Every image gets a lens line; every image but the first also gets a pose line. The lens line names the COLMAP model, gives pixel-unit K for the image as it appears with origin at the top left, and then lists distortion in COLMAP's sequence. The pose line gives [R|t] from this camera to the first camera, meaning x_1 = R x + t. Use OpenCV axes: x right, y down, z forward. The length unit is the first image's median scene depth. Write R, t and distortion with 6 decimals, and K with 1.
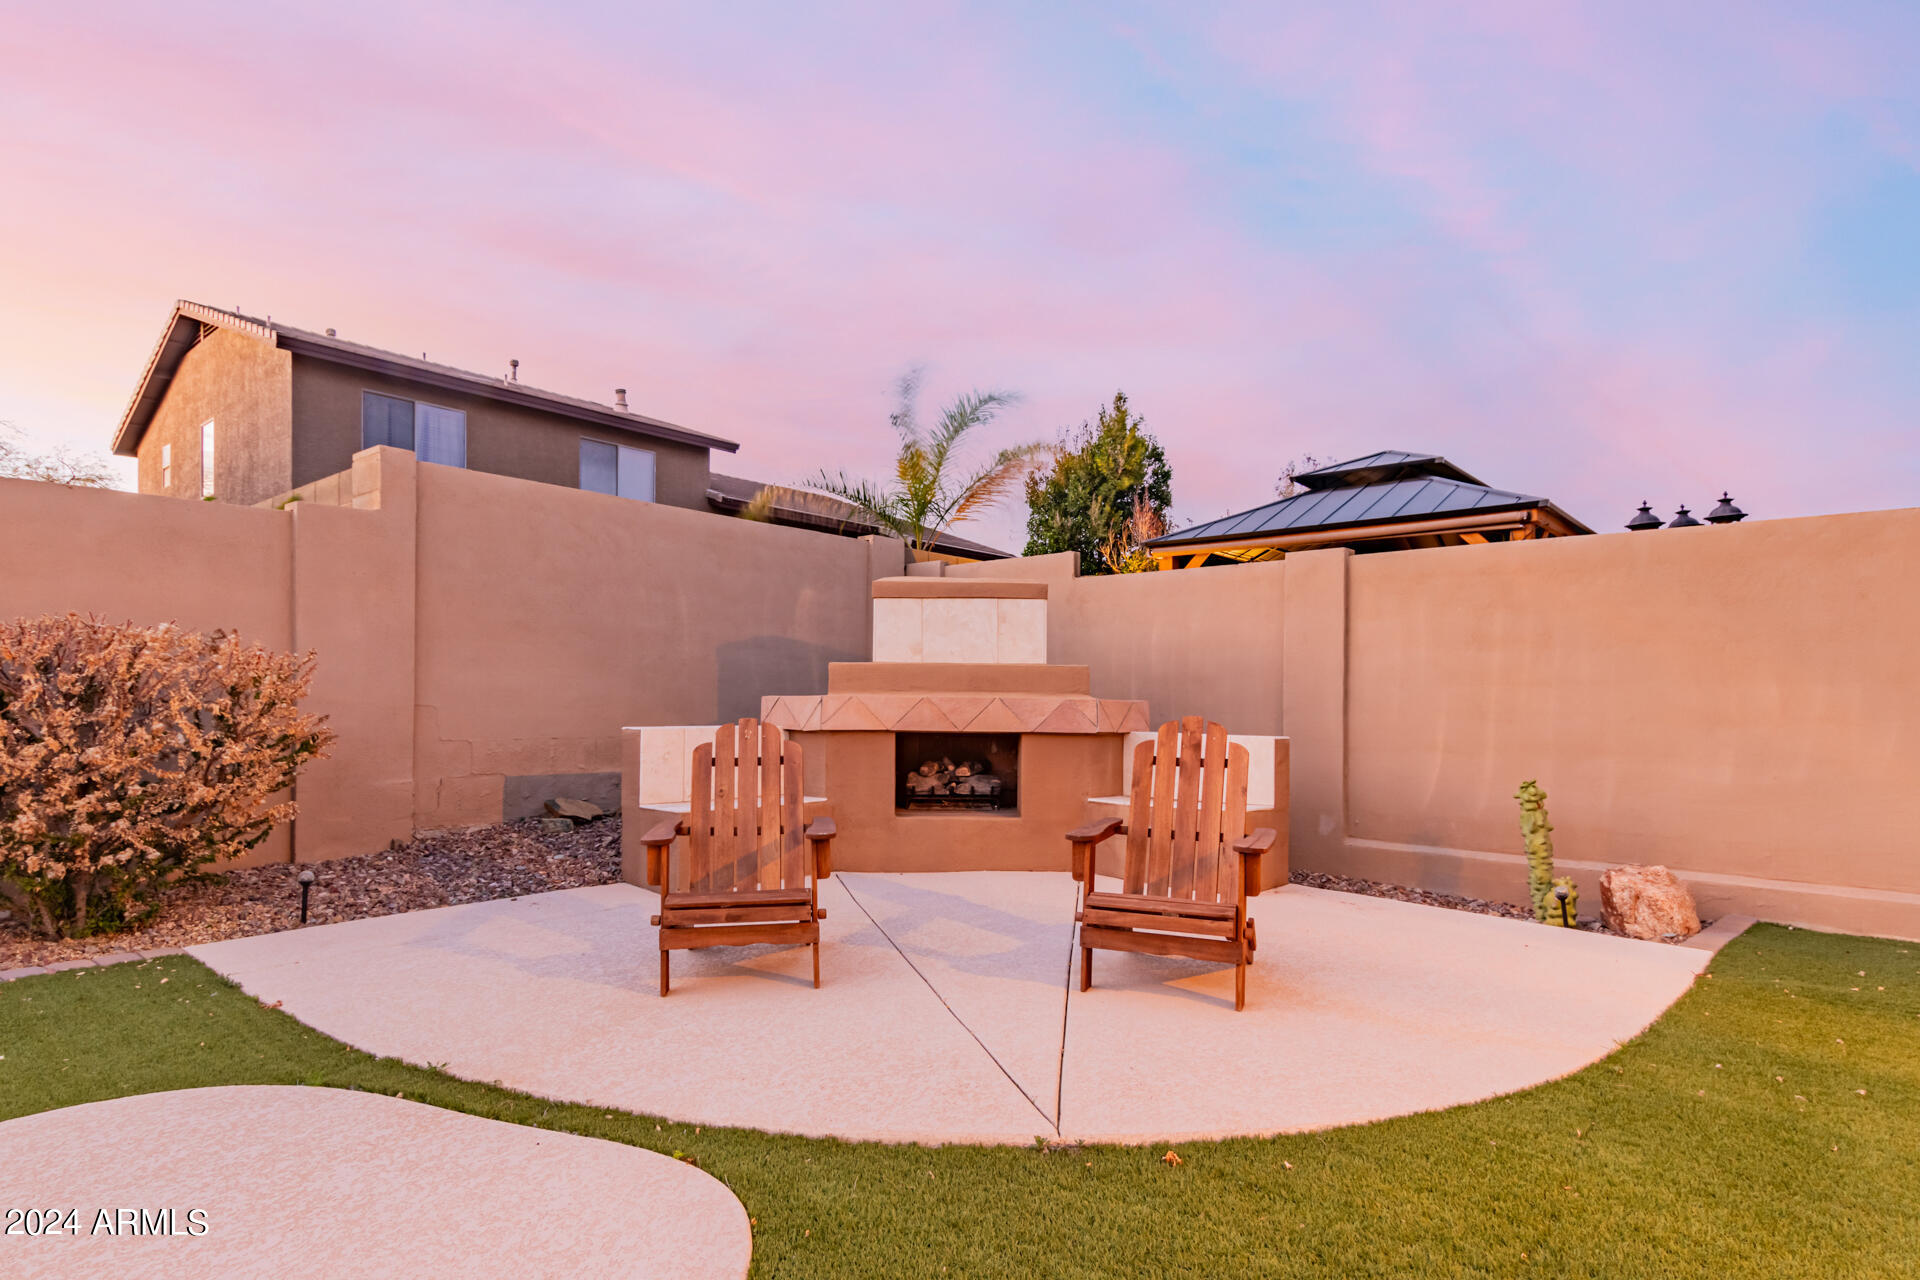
lens RADIAL K [[1029.8, 0, 961.2], [0, 1029.8, 708.2], [0, 0, 1]] dist [0.024858, -0.000250]
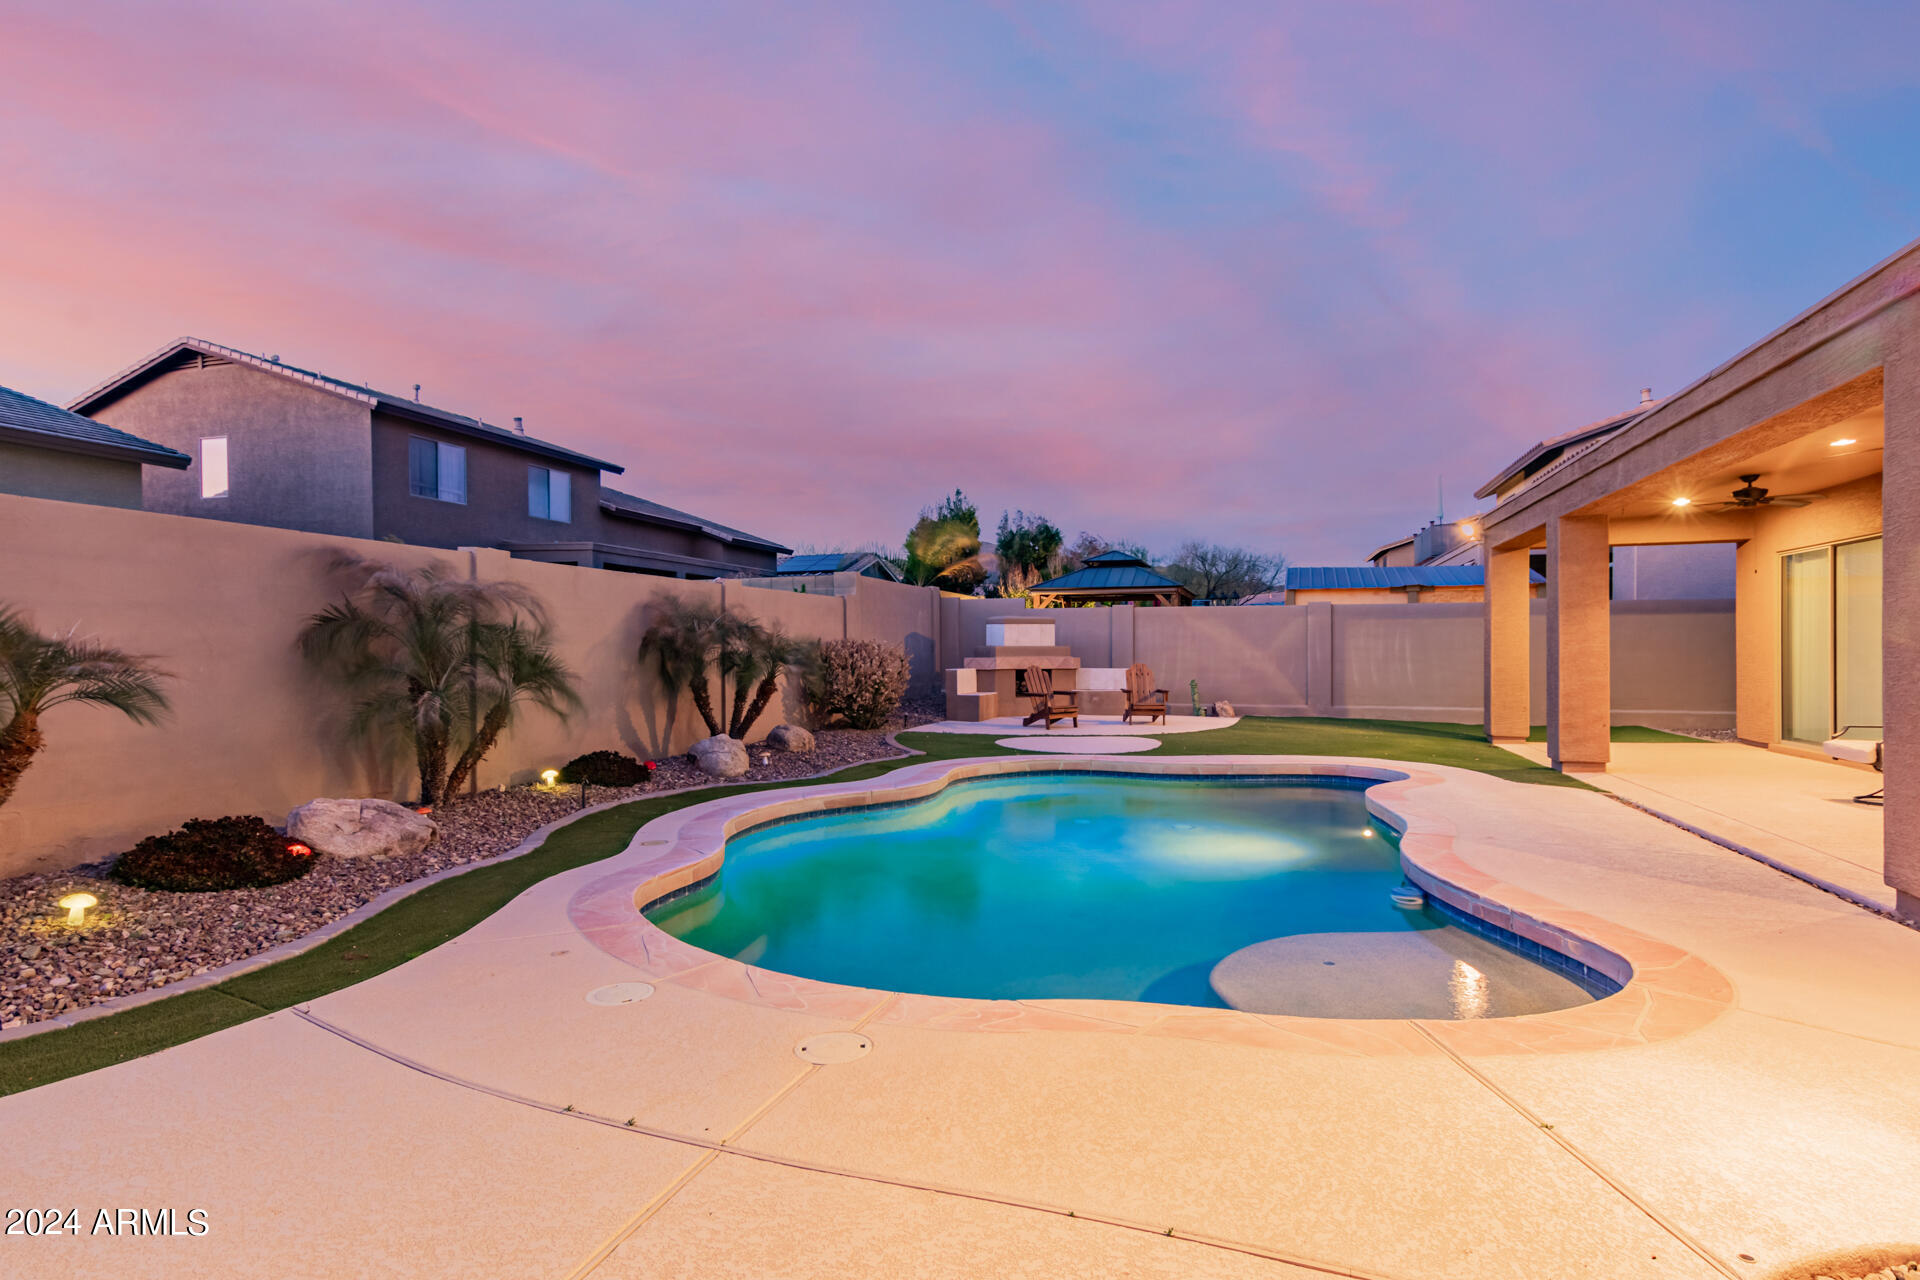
lens RADIAL K [[1033.7, 0, 957.4], [0, 1033.7, 655.0], [0, 0, 1]] dist [0.026066, -0.000718]
pose [[0.908679, -0.013291, 0.417285, -0.425060], [0.012108, 0.999912, 0.005481, -0.010405], [-0.417321, 0.000072, 0.908759, -0.477295]]
